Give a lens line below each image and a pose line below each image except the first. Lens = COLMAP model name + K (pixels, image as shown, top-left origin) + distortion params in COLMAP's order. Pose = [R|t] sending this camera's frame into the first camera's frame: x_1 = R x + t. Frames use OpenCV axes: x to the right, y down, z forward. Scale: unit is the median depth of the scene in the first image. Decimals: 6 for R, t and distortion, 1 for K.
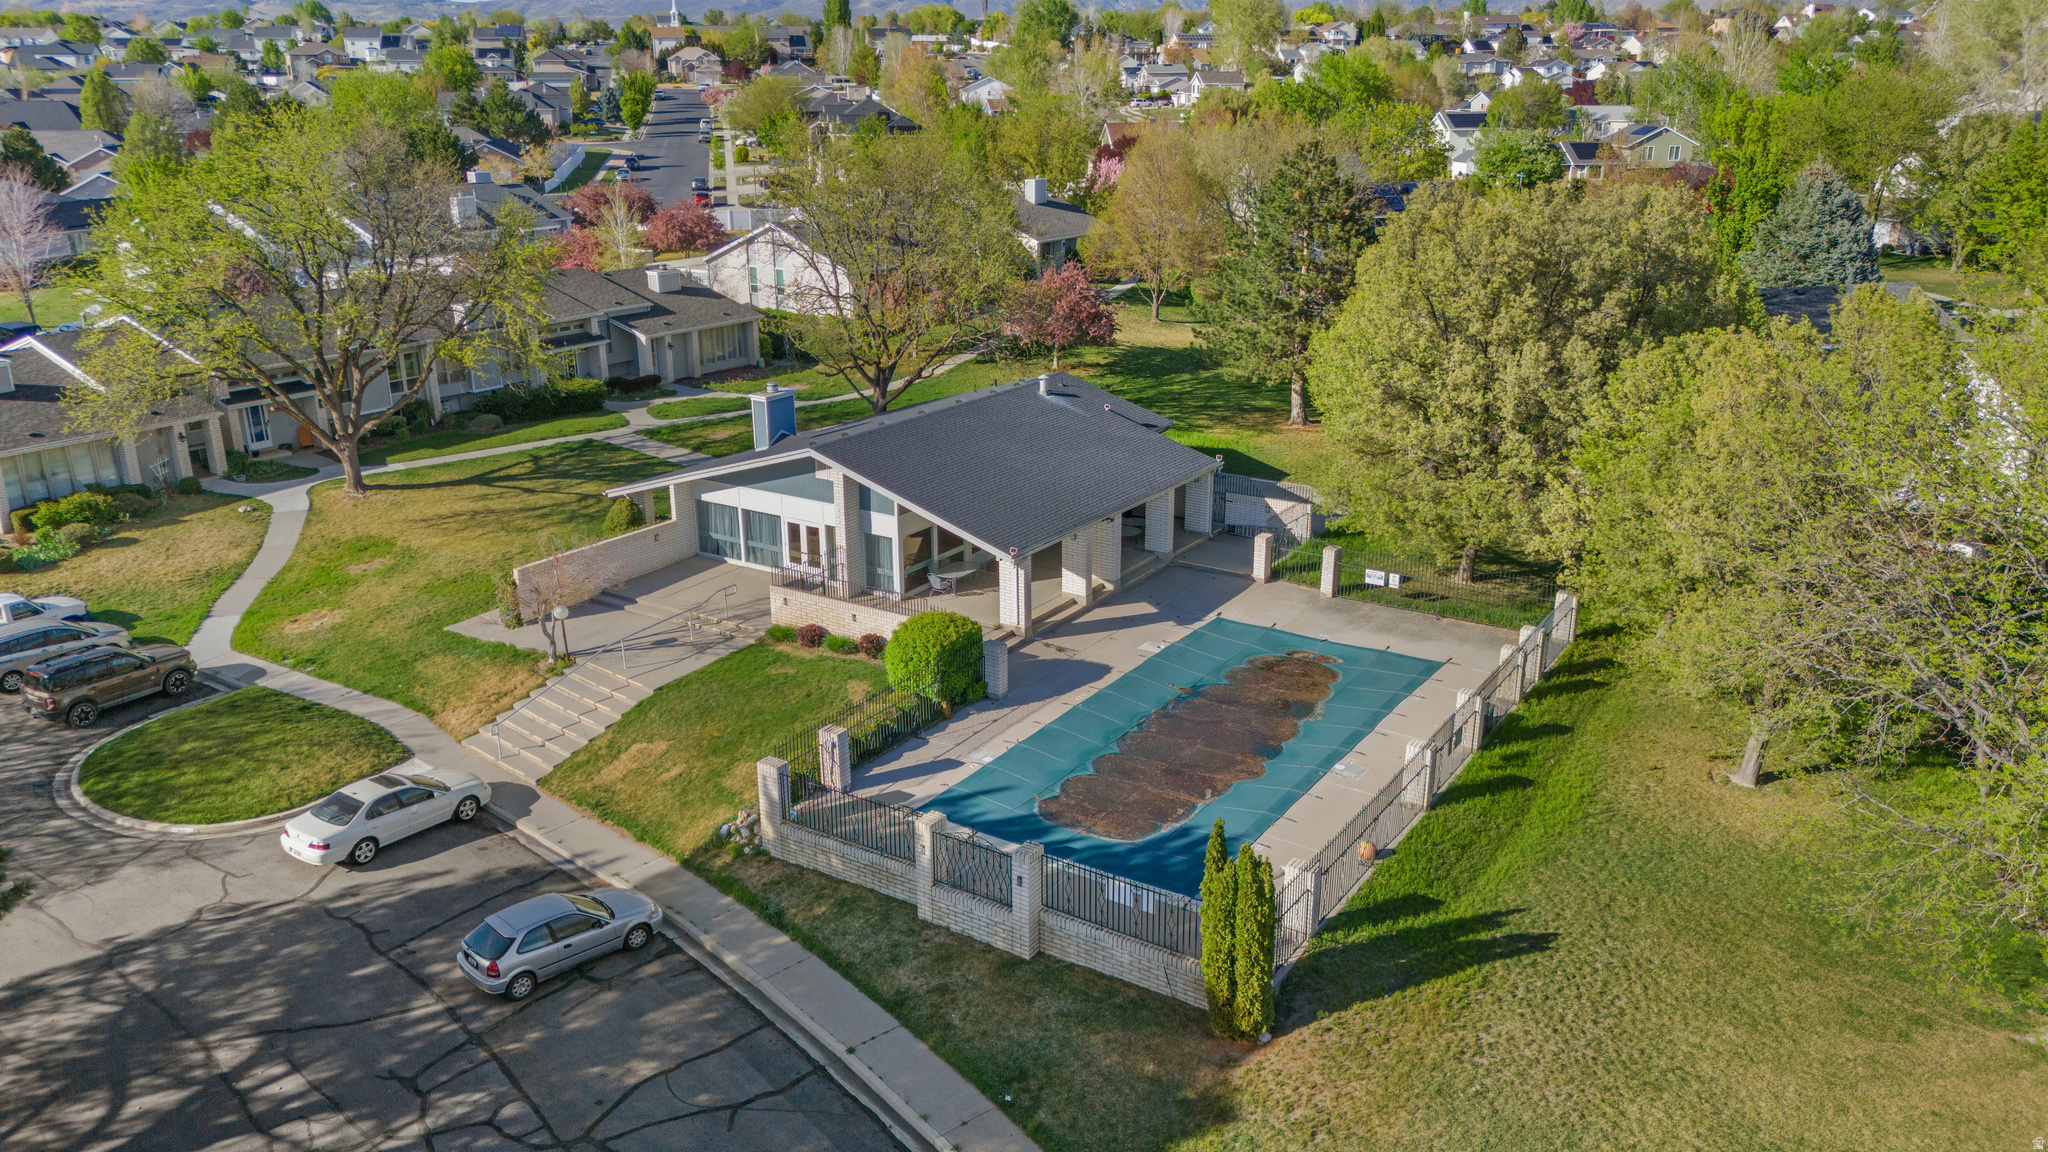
lens RADIAL K [[1503.0, 0, 1024.0], [0, 1503.0, 576.0], [0, 0, 1]] dist [0.094728, -0.091181]
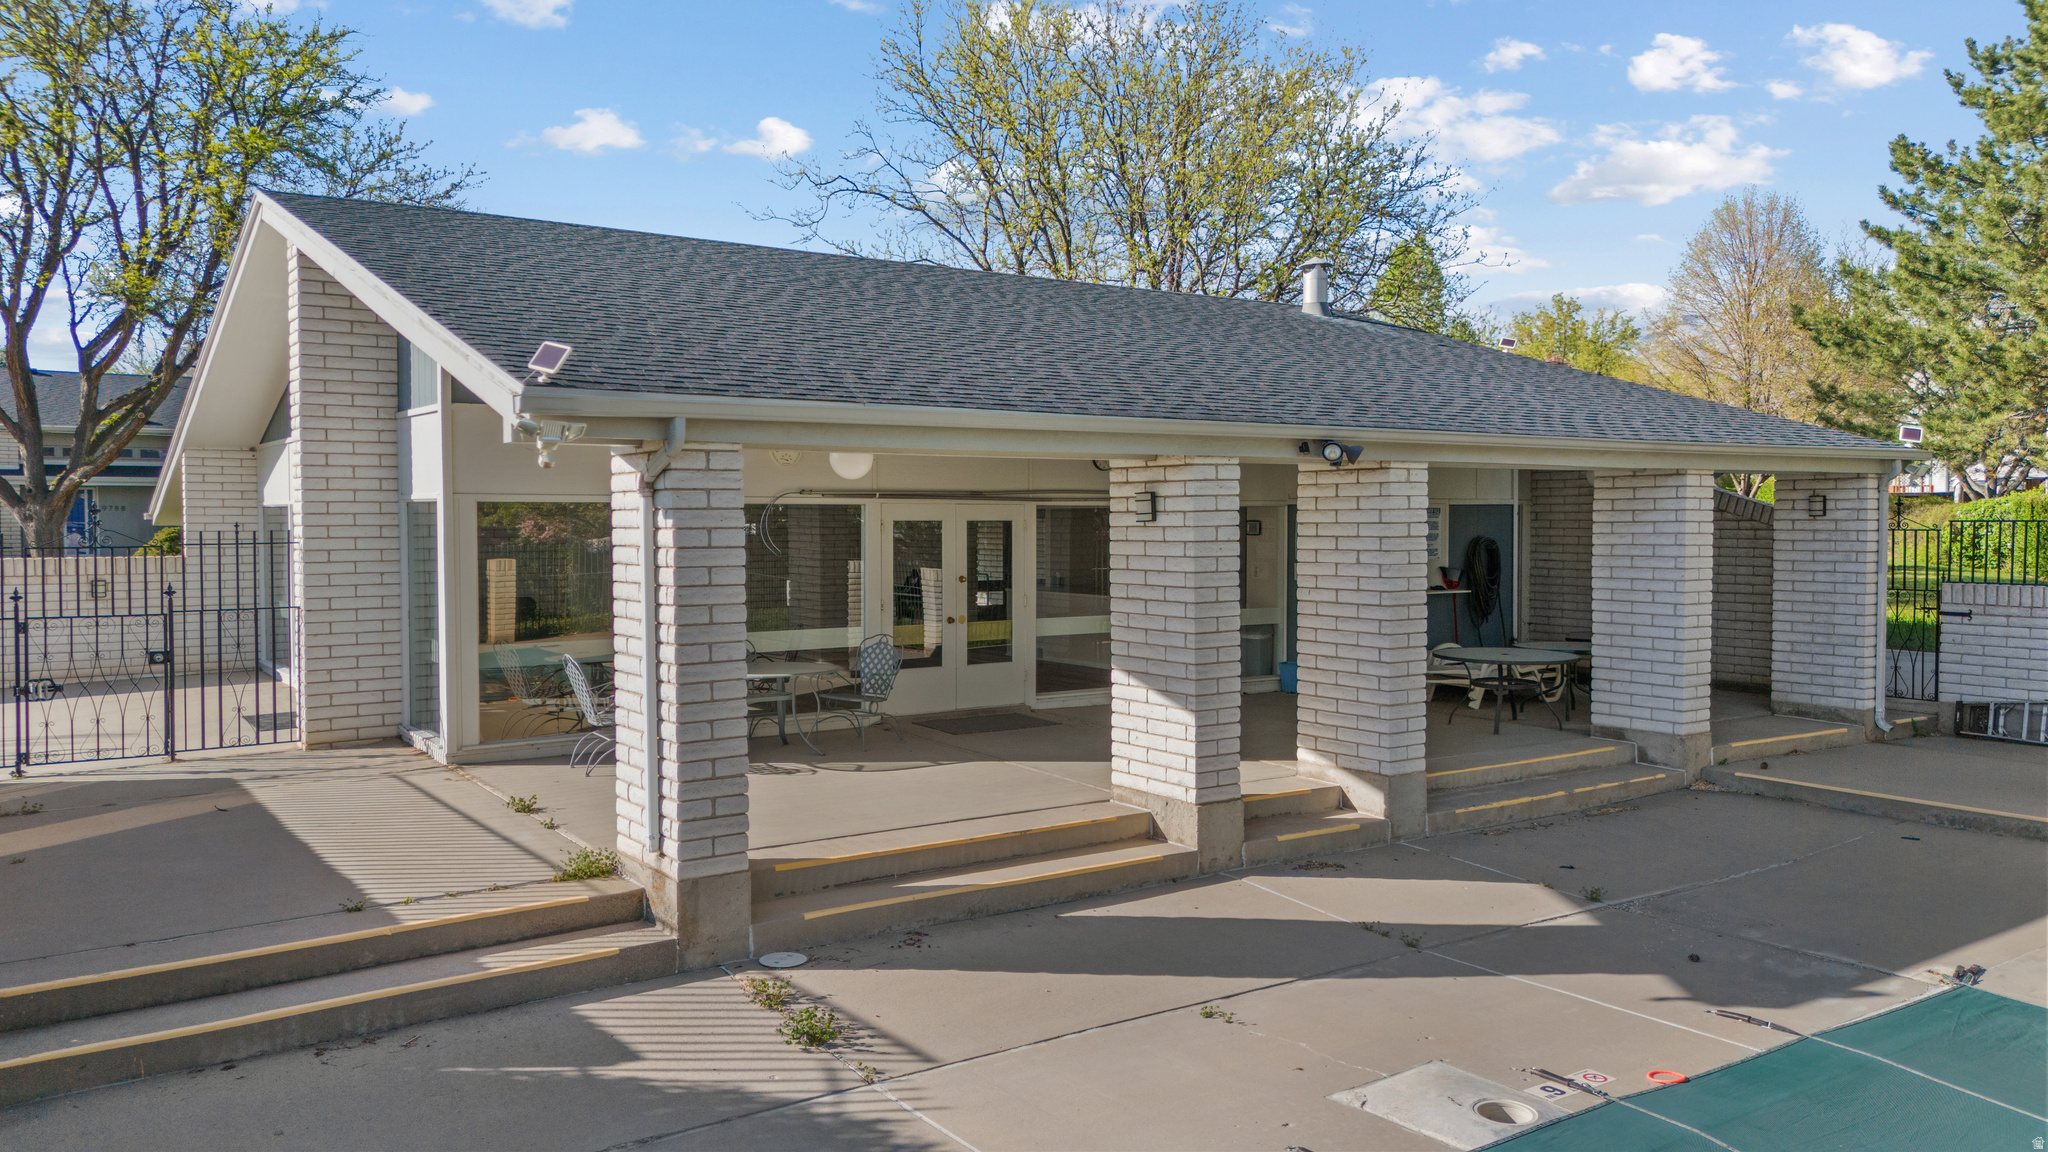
lens RADIAL K [[1503.0, 0, 1024.0], [0, 1503.0, 576.0], [0, 0, 1]] dist [0.094728, -0.091181]
pose [[0.929970, 0.017664, -0.367211, 0.099903], [-0.117333, 0.960869, -0.250927, 0.040520], [0.348409, 0.276441, 0.895651, 0.847976]]
